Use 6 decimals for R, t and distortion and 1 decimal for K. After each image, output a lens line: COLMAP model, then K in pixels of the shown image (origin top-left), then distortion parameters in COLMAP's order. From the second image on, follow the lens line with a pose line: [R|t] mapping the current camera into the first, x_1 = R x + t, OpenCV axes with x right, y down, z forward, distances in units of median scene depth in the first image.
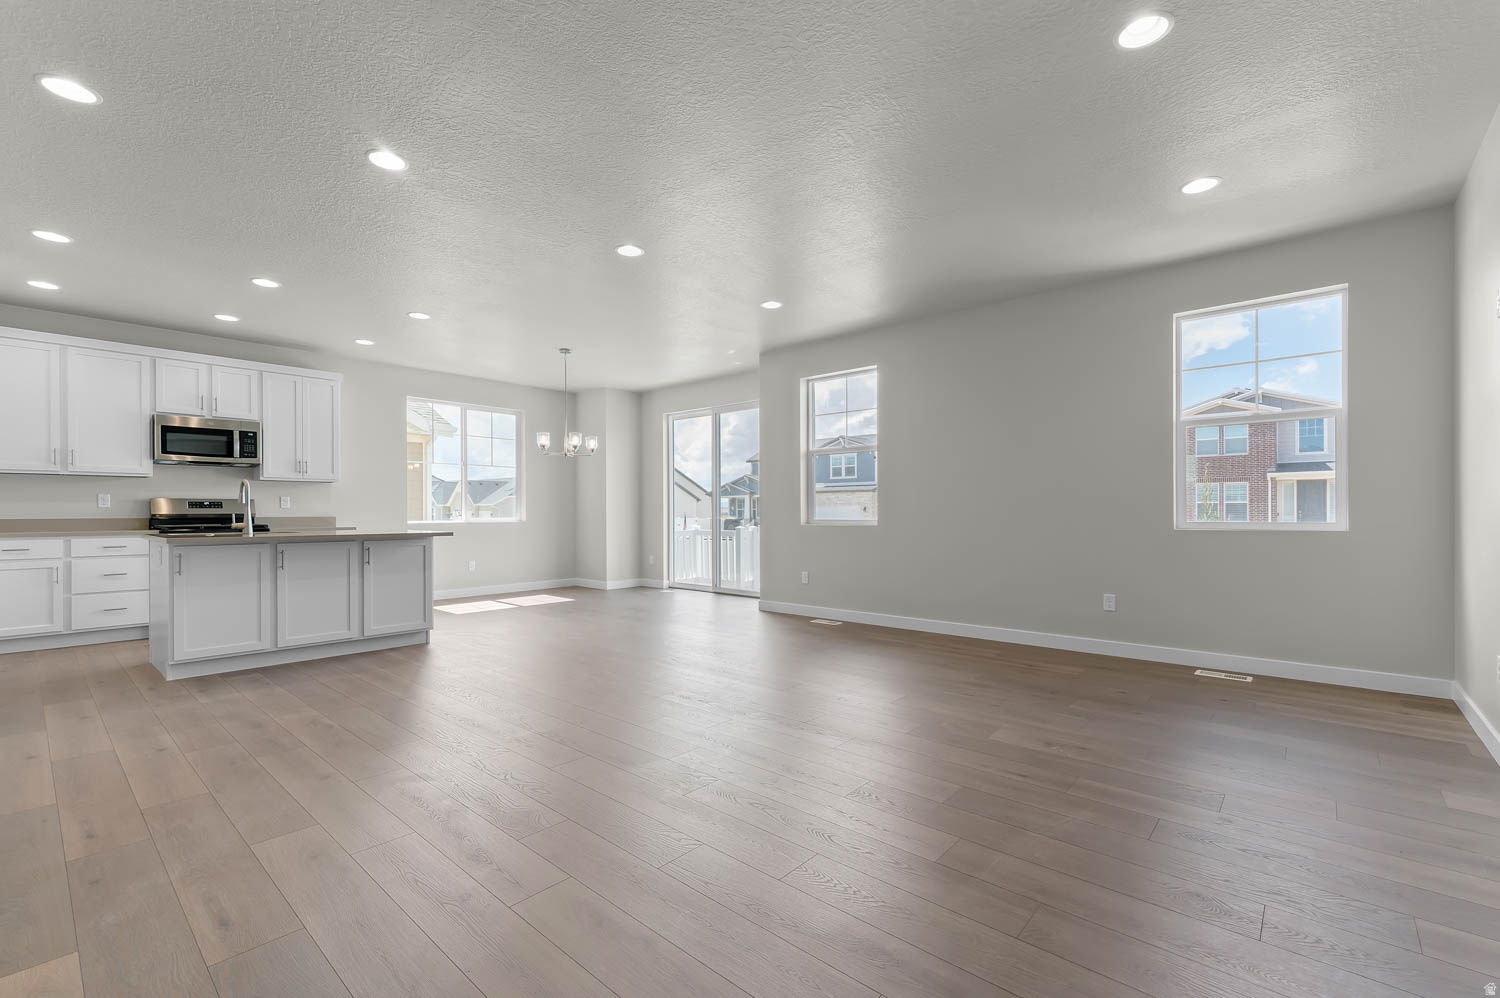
lens RADIAL K [[652.7, 0, 747.1], [0, 652.7, 513.9], [0, 0, 1]] dist [0.000242, 0.000906]
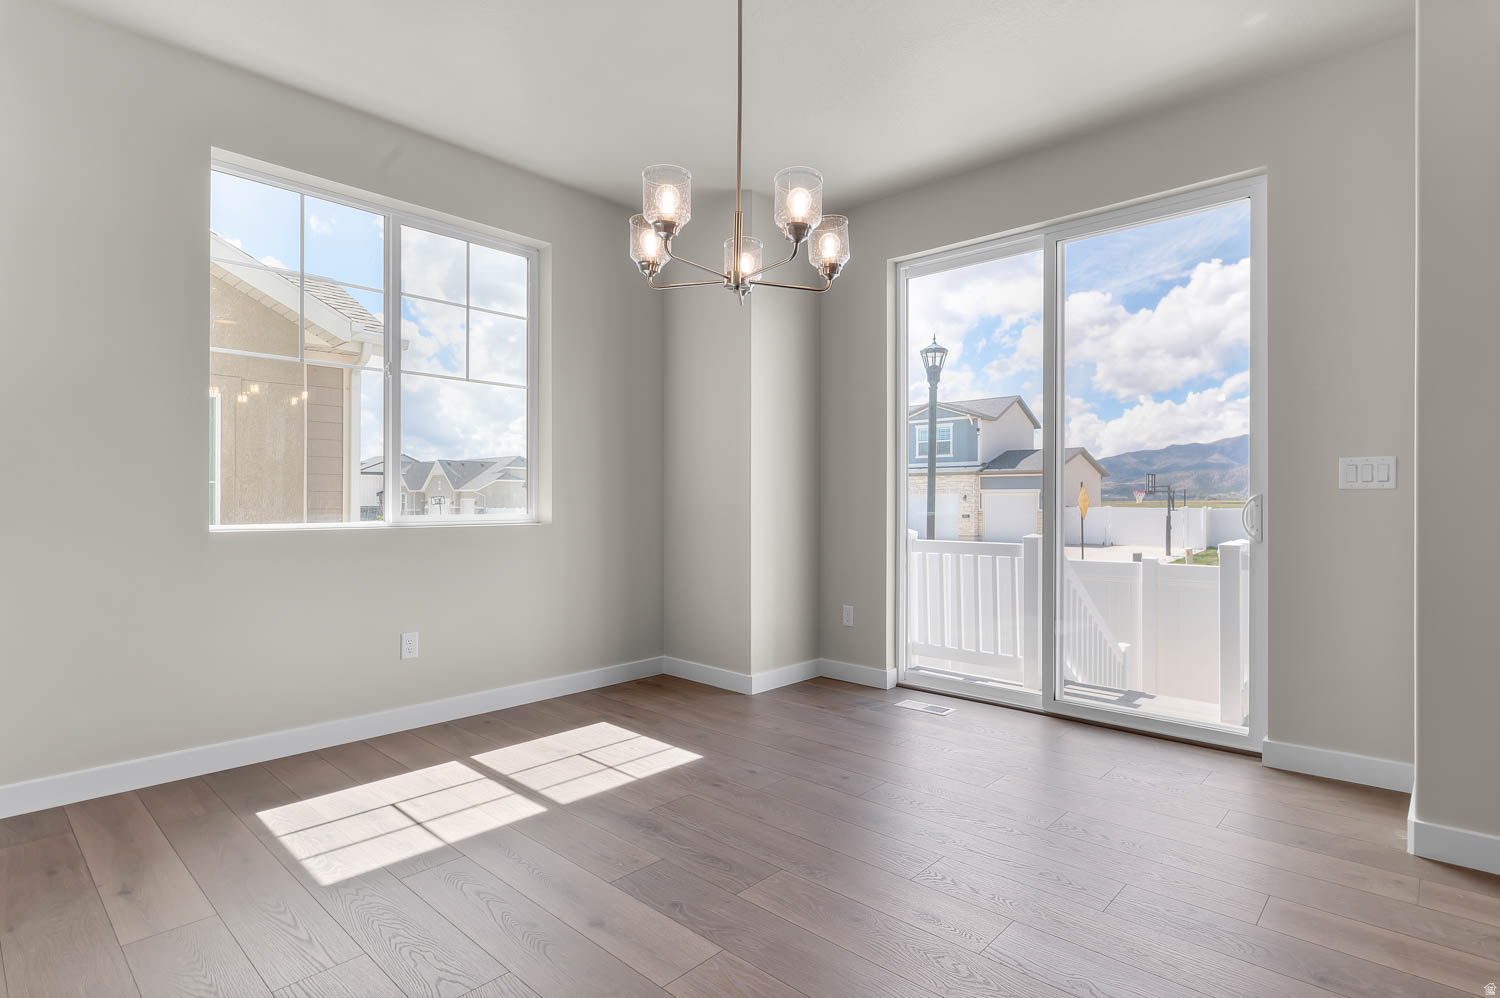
lens RADIAL K [[753.7, 0, 753.3], [0, 753.7, 496.5], [0, 0, 1]] dist [-0.000679, -0.000115]
pose [[0.999770, 0.004129, -0.021038, -0.202709], [-0.004309, 0.999954, -0.008532, -0.001088], [0.021002, 0.008620, 0.999742, 0.533345]]
